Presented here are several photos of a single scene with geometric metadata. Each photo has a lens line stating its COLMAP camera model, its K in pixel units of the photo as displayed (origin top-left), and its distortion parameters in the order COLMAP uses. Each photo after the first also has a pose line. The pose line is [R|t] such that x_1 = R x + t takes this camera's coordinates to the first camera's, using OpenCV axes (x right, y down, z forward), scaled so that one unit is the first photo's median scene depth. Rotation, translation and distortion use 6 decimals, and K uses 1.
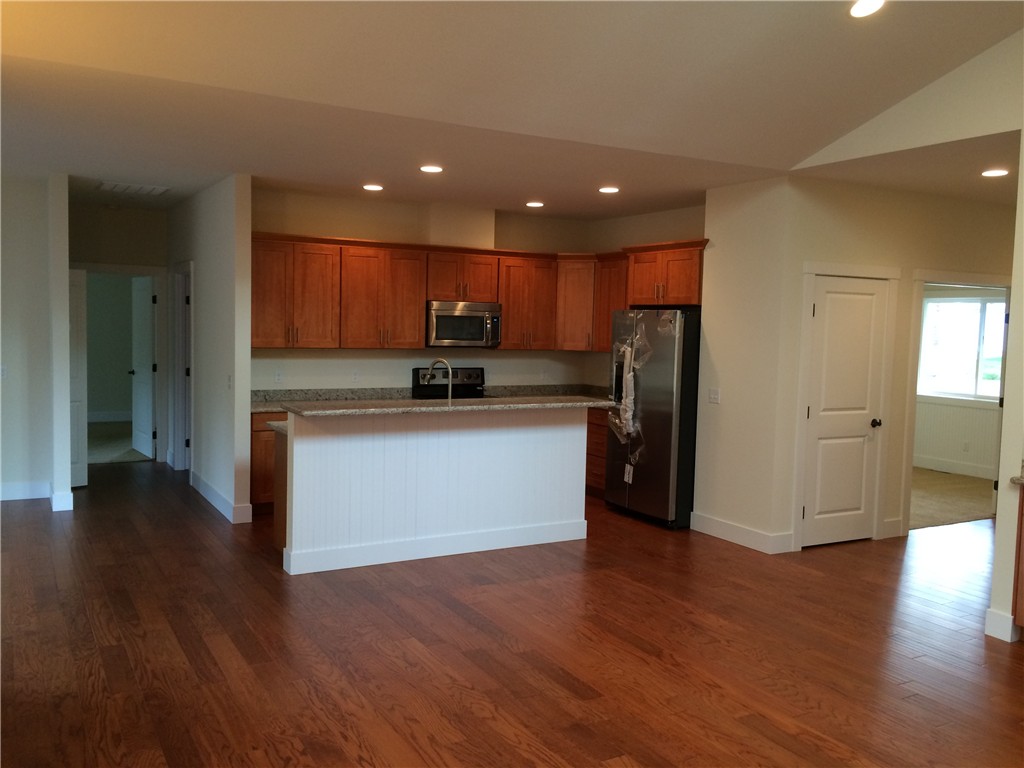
lens RADIAL K [[887.6, 0, 509.8], [0, 887.6, 385.7], [0, 0, 1]] dist [0.019773, -0.028512]
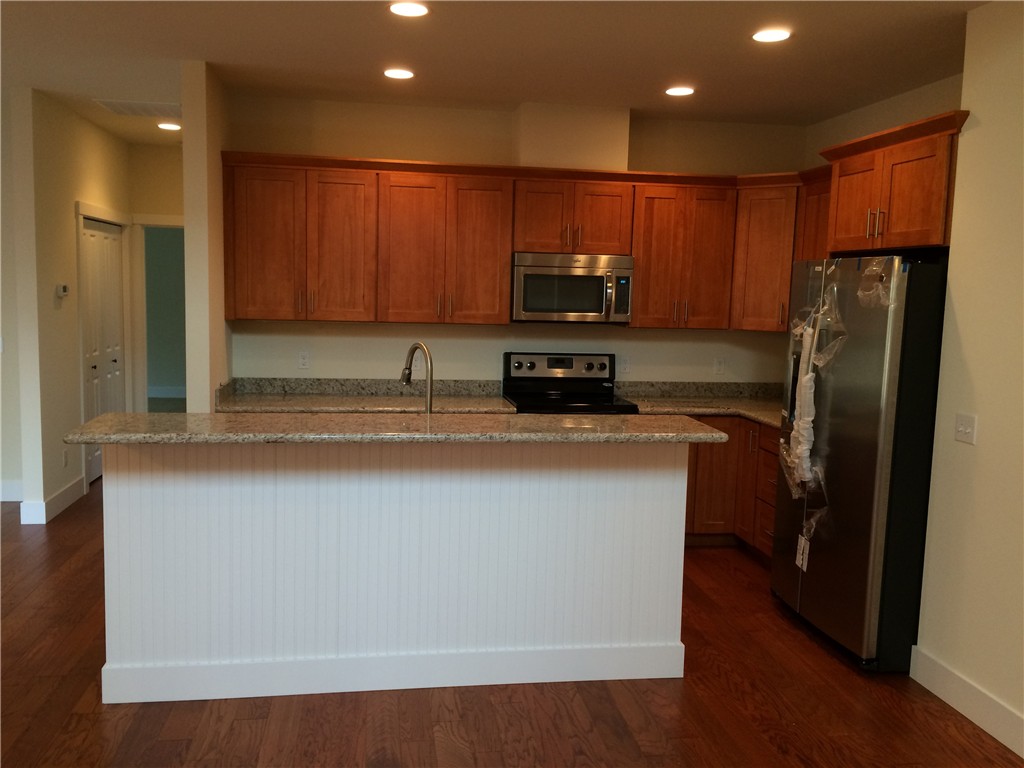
lens RADIAL K [[884.2, 0, 506.4], [0, 884.2, 382.3], [0, 0, 1]] dist [0.072139, -0.095663]
pose [[0.931426, 0.038886, -0.361847, 0.155751], [-0.029540, 0.999073, 0.031328, -0.020117], [0.362729, -0.018491, 0.931711, 0.401067]]
